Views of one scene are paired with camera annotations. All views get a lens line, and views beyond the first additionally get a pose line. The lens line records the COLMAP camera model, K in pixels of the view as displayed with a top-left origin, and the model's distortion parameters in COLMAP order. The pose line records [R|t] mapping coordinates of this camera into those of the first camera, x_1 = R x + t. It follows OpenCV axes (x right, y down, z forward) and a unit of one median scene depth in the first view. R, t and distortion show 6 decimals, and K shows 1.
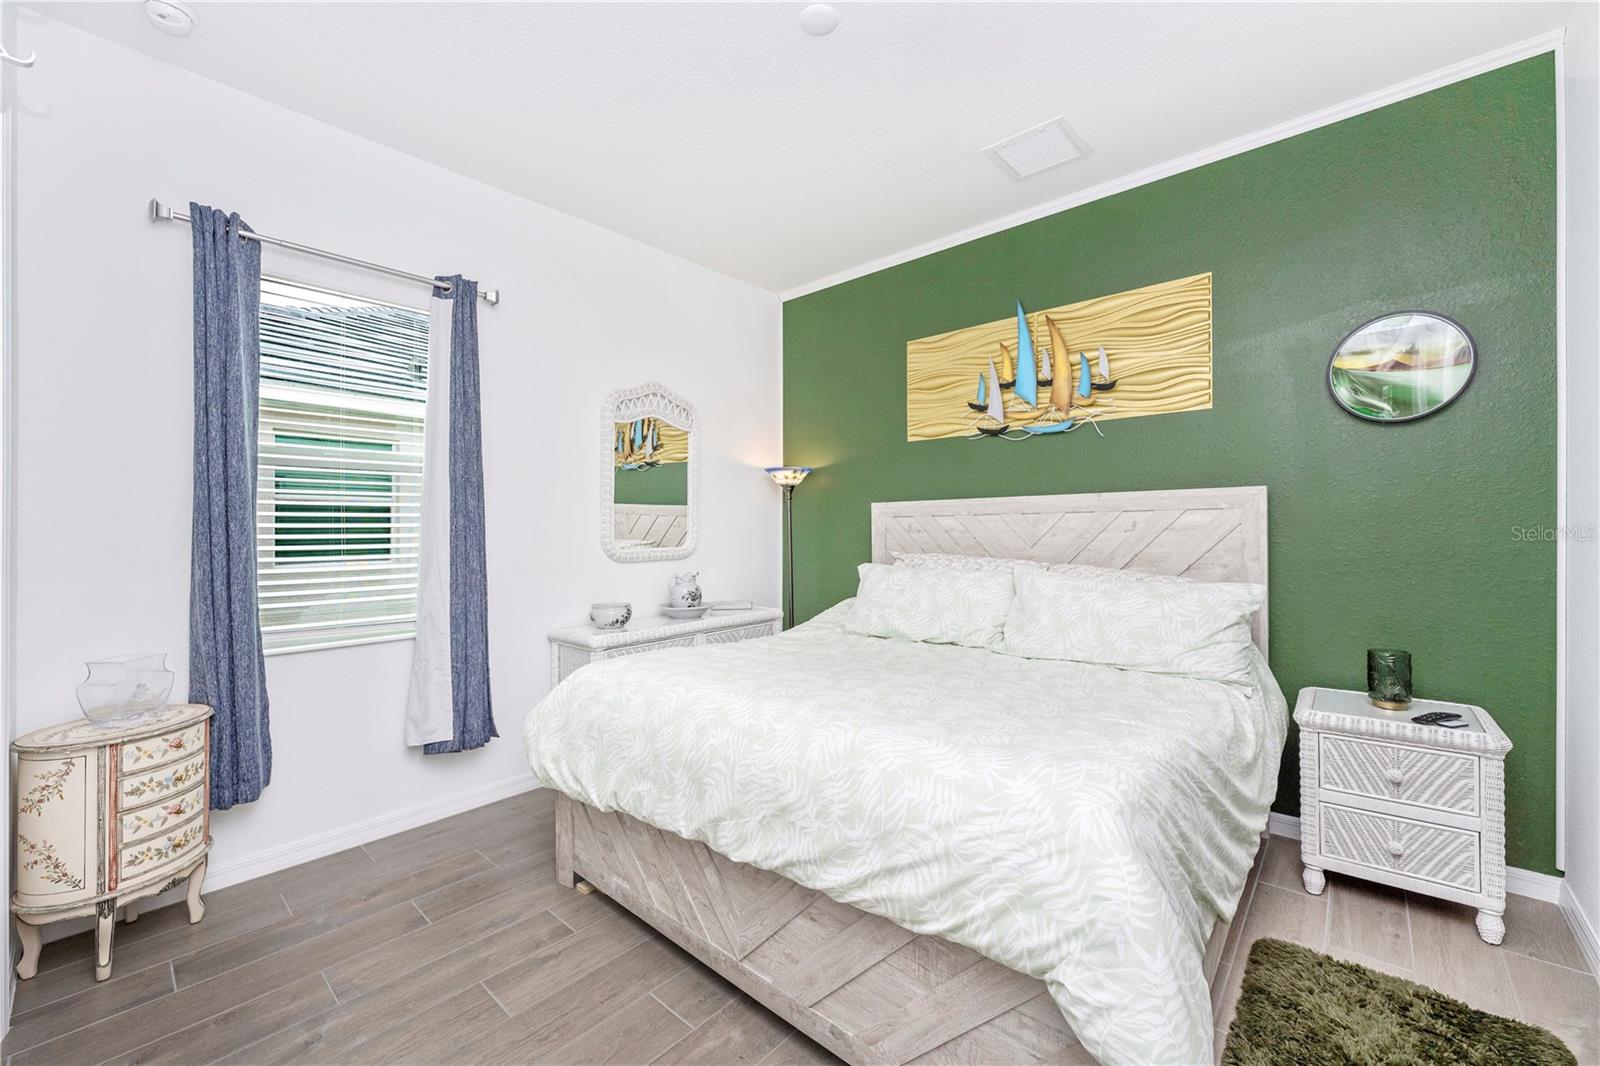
lens RADIAL K [[639.3, 0, 801.5], [0, 639.3, 527.9], [0, 0, 1]] dist [-0.001214, -0.000241]
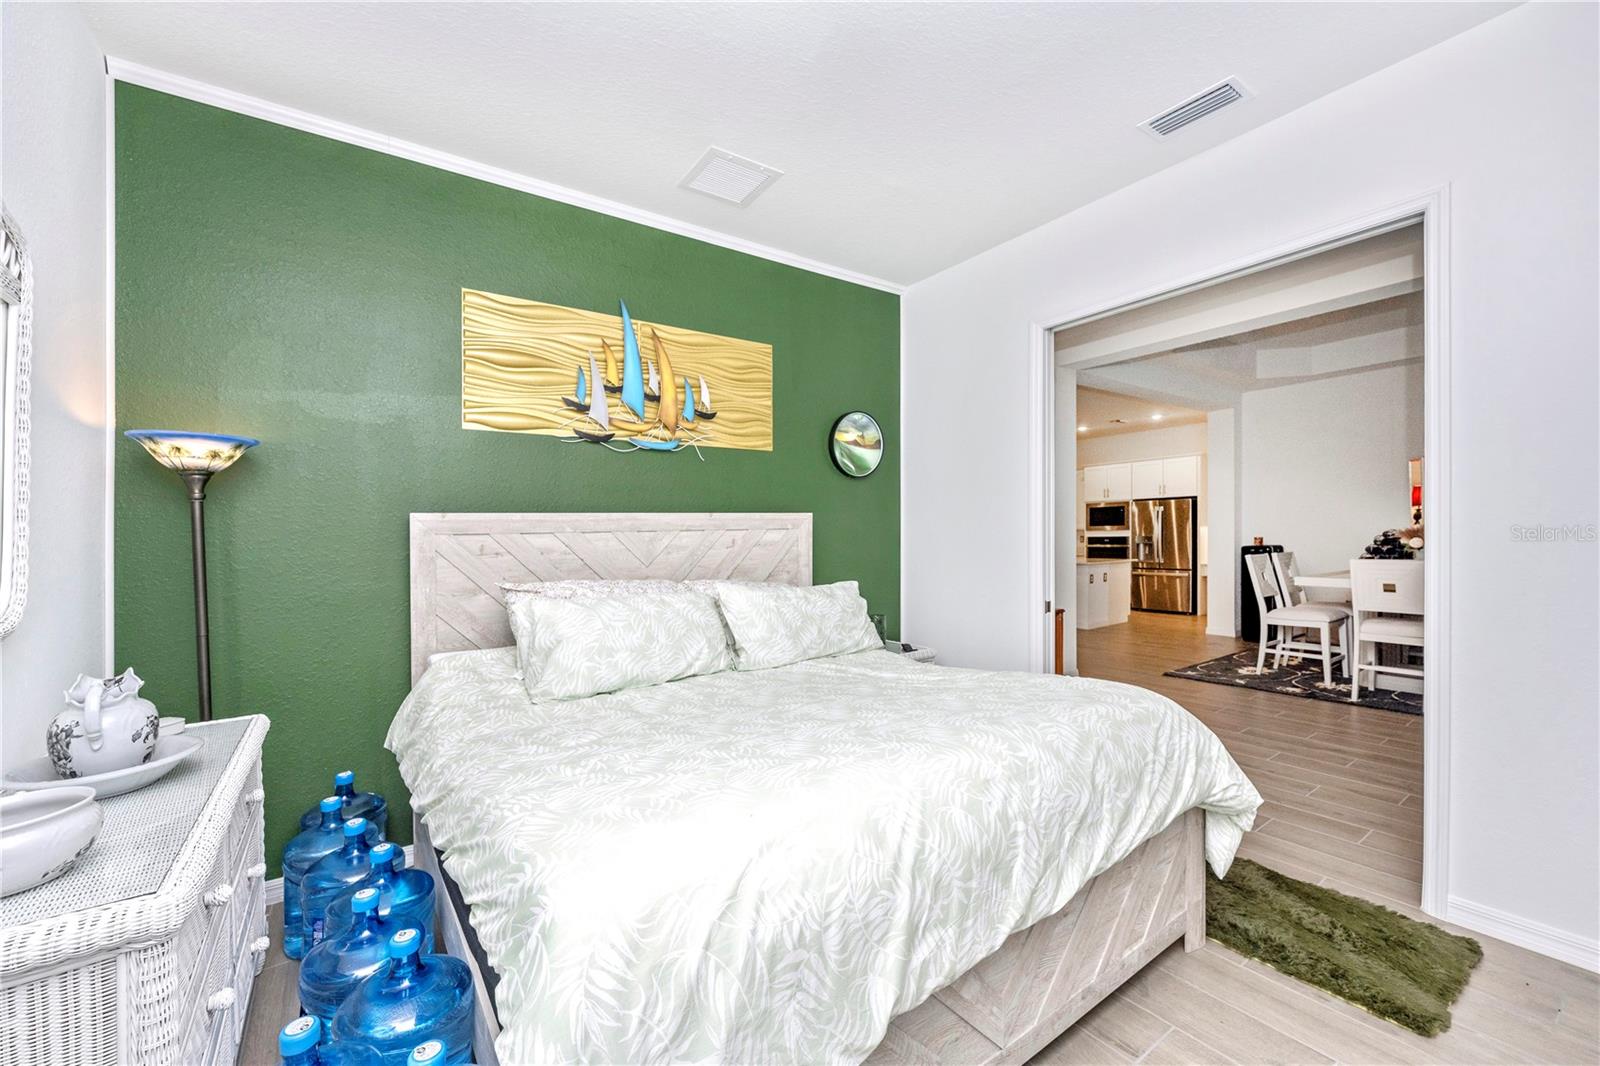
lens RADIAL K [[644.5, 0, 802.7], [0, 644.5, 539.7], [0, 0, 1]] dist [0.000445, -0.000036]
pose [[0.229863, -0.004263, 0.973214, -0.523208], [0.016841, 0.999858, 0.000402, -0.006391], [-0.973077, 0.016298, 0.229902, 0.550803]]
